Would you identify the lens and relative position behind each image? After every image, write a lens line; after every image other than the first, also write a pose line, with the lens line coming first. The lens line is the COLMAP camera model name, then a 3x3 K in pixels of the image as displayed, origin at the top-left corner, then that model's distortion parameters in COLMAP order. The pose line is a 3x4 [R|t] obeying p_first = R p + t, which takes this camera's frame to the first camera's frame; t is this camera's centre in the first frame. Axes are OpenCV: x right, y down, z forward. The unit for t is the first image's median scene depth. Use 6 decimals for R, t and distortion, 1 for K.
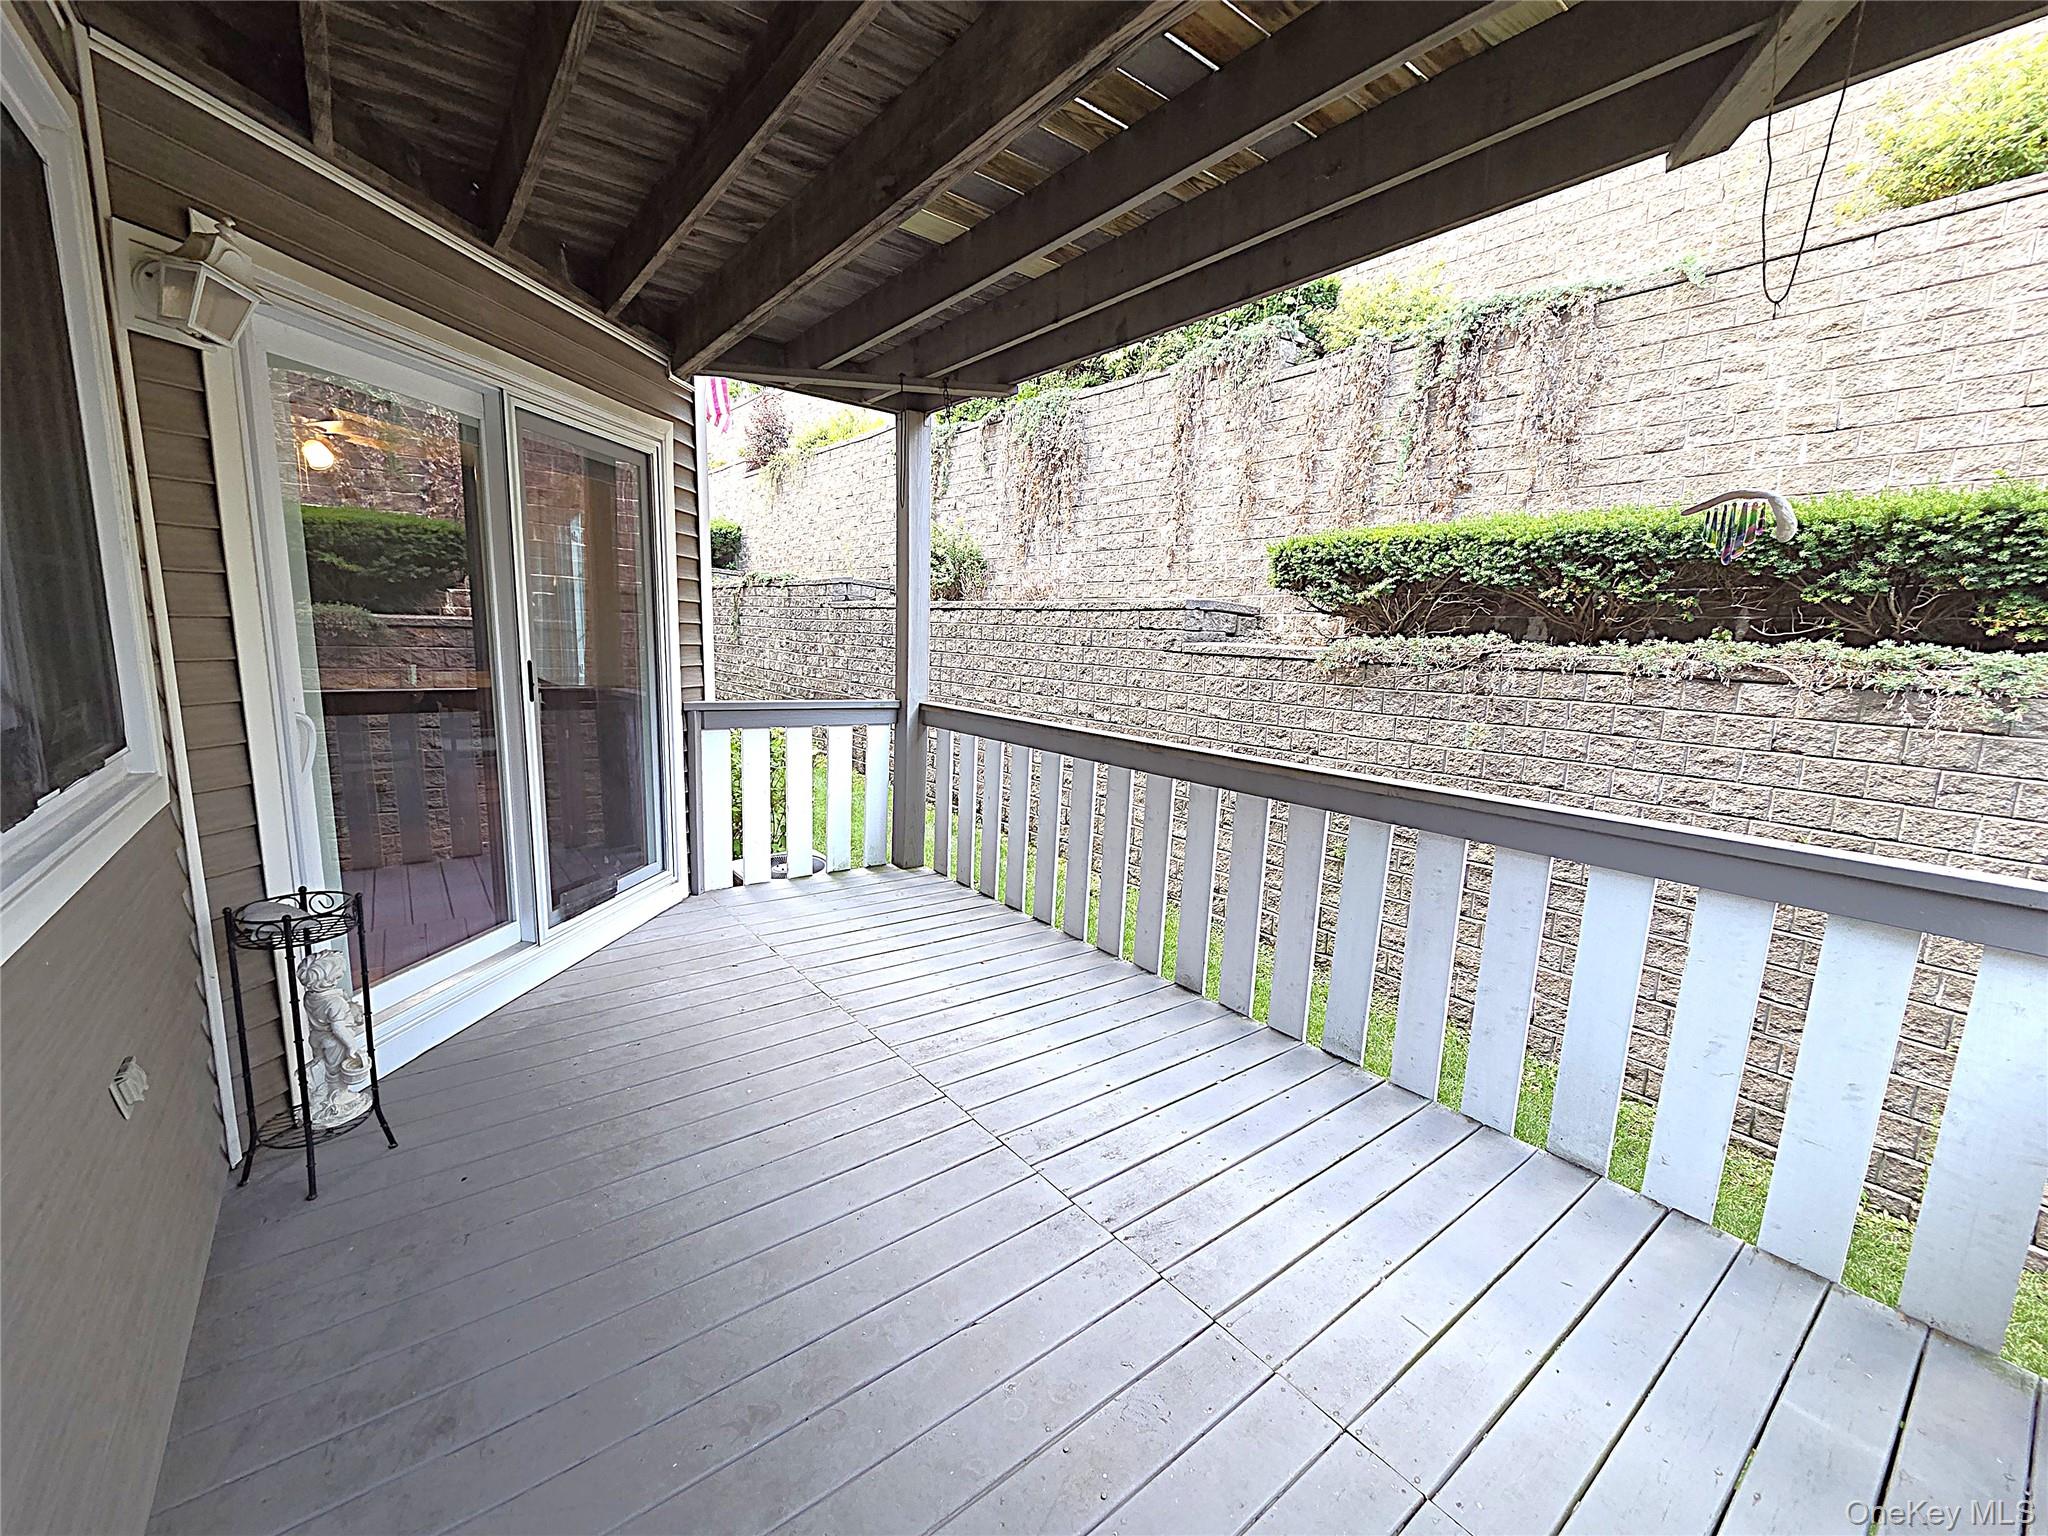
lens RADIAL K [[841.1, 0, 1018.2], [0, 841.1, 766.7], [0, 0, 1]] dist [0.000722, 0.000039]
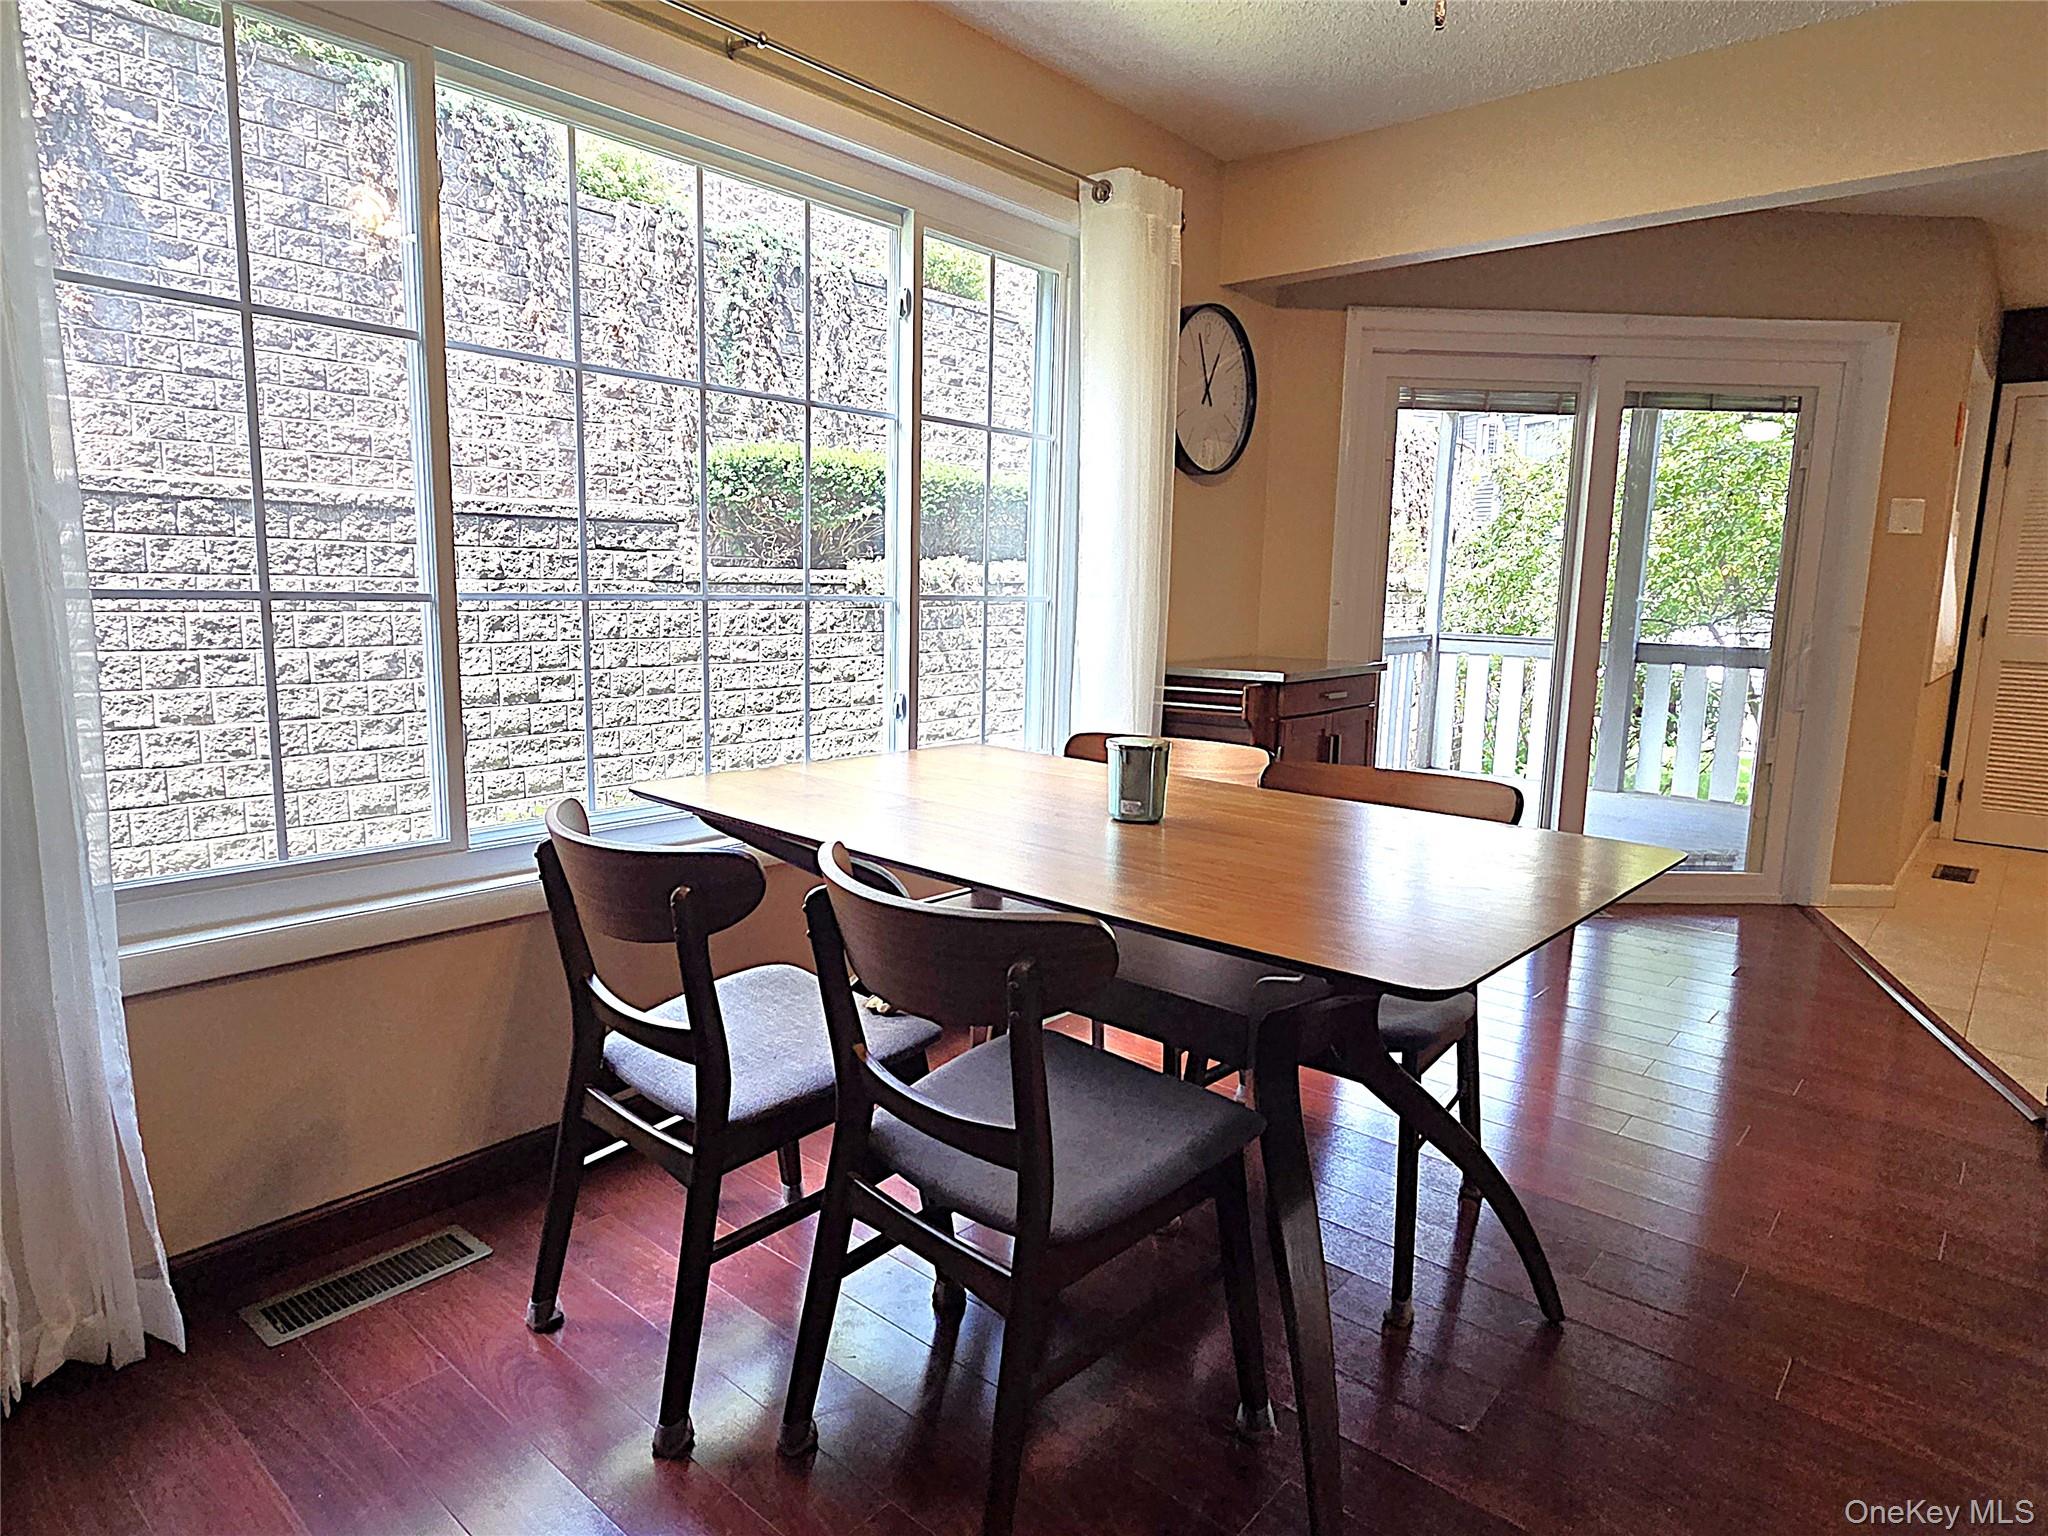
lens RADIAL K [[1198.6, 0, 1016.9], [0, 1198.6, 767.6], [0, 0, 1]] dist [0.004805, 0.000105]
pose [[-0.198584, -0.189470, 0.961595, -1.321828], [0.134508, 0.966583, 0.218231, -0.248256], [-0.970810, 0.172680, -0.166463, 1.348901]]
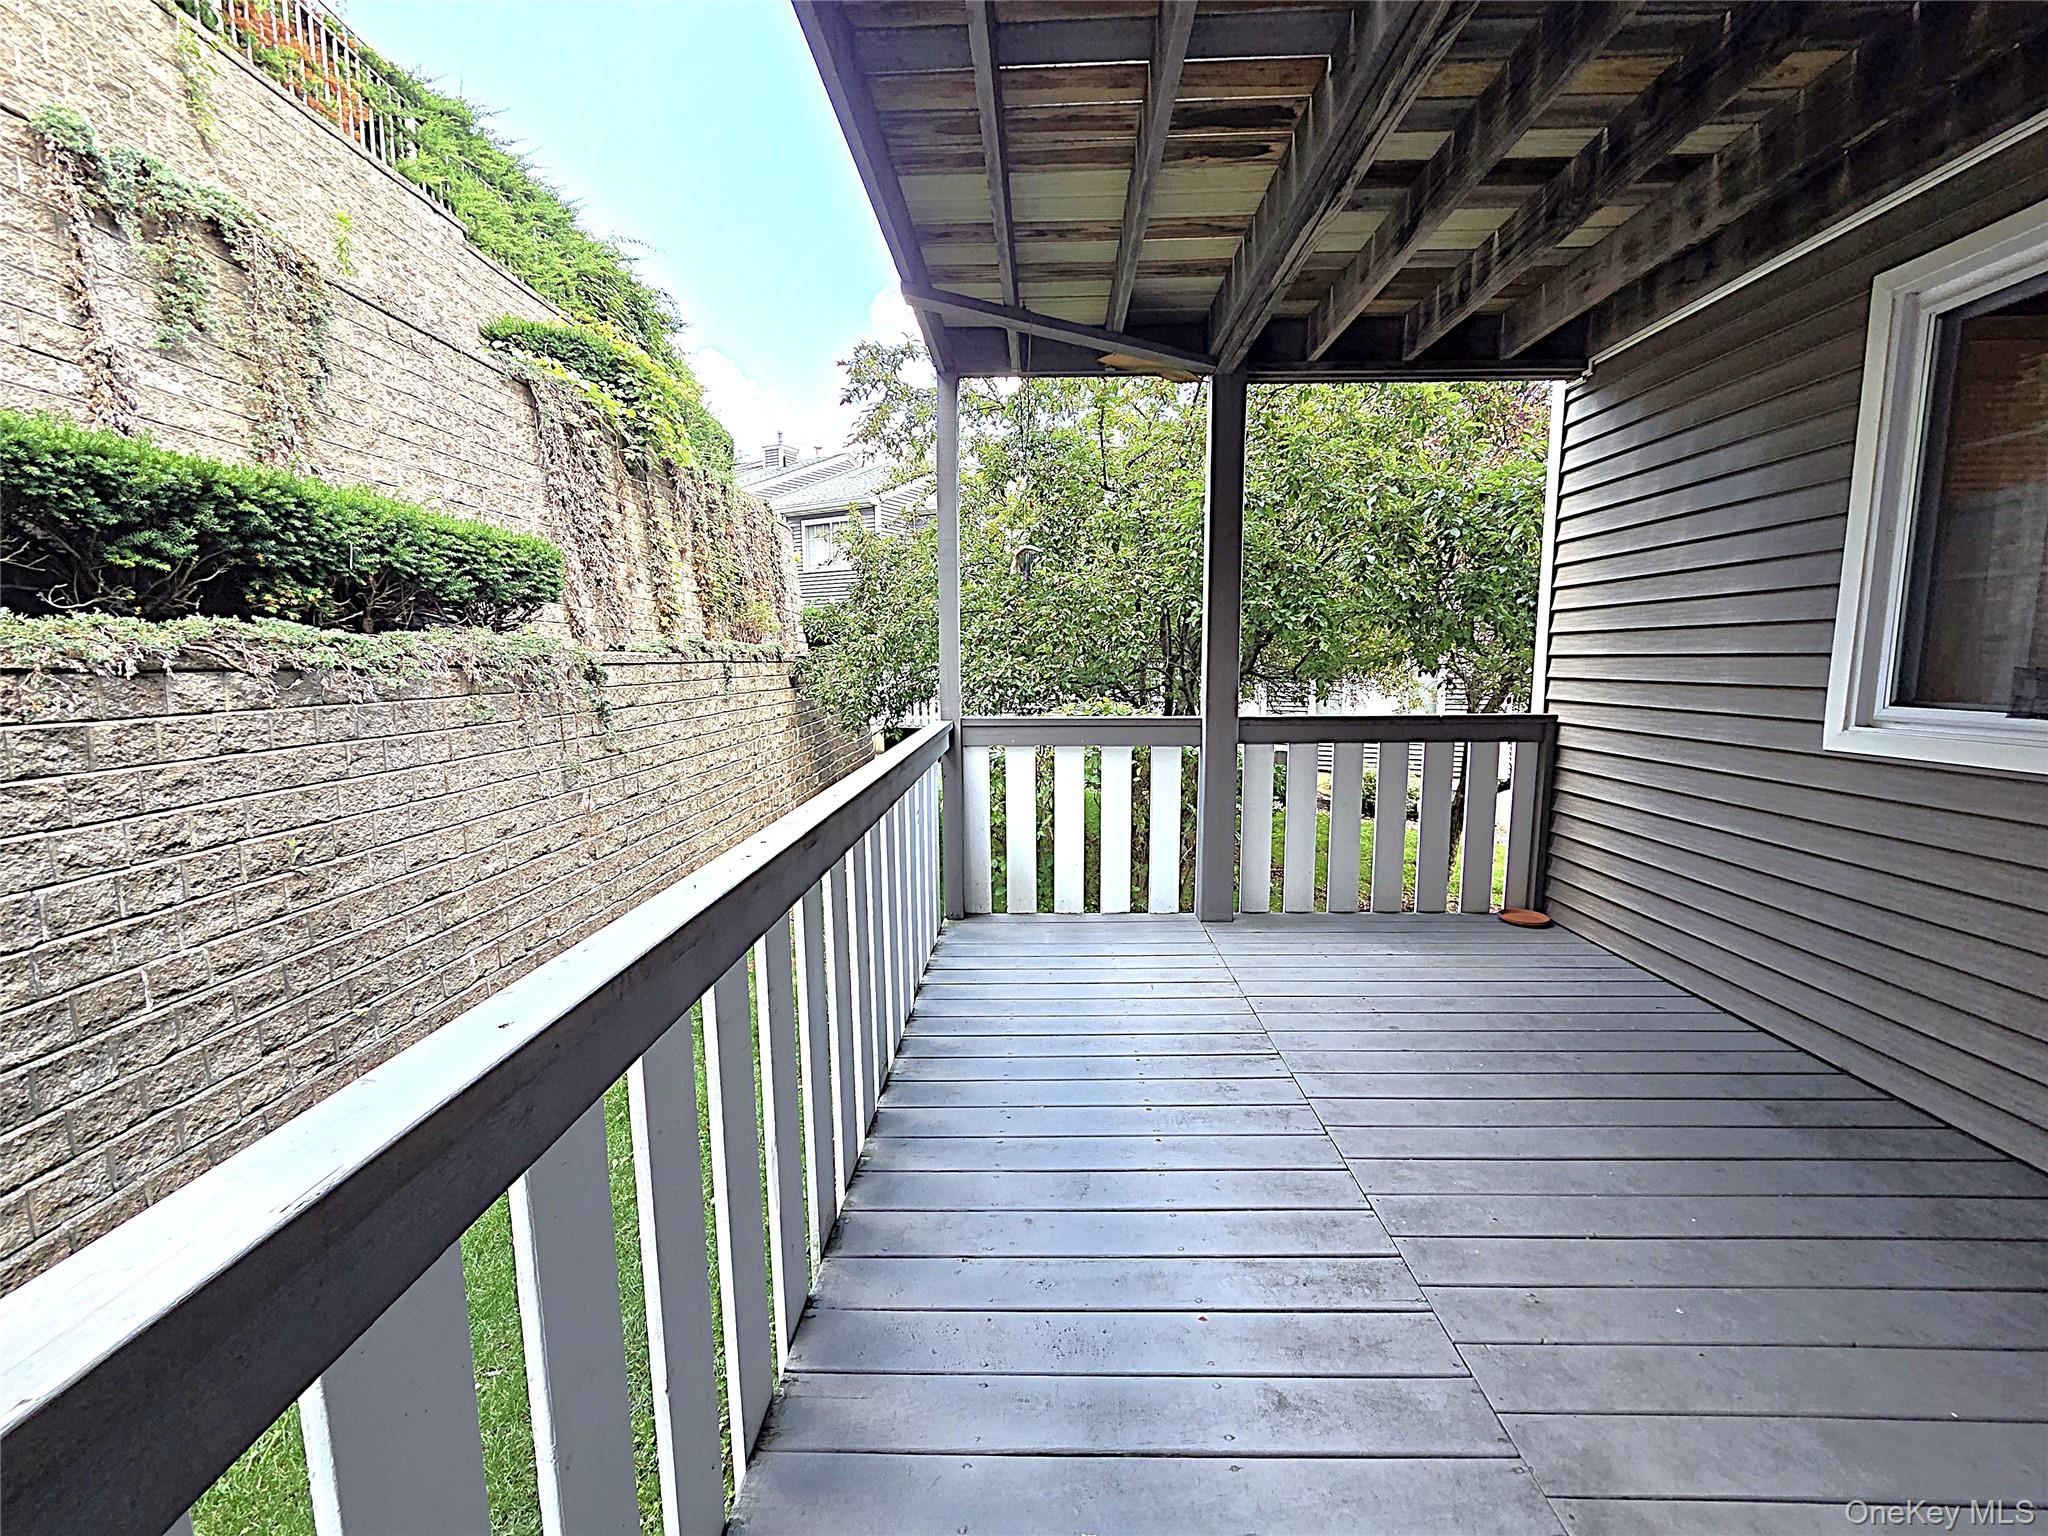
lens RADIAL K [[835.1, 0, 1025.1], [0, 835.1, 763.0], [0, 0, 1]] dist [0.002904, -0.000235]
pose [[-0.775967, -0.100807, 0.622667, -0.164711], [0.091958, 0.958521, 0.269779, -0.133846], [-0.624035, 0.266599, -0.734510, 0.955492]]
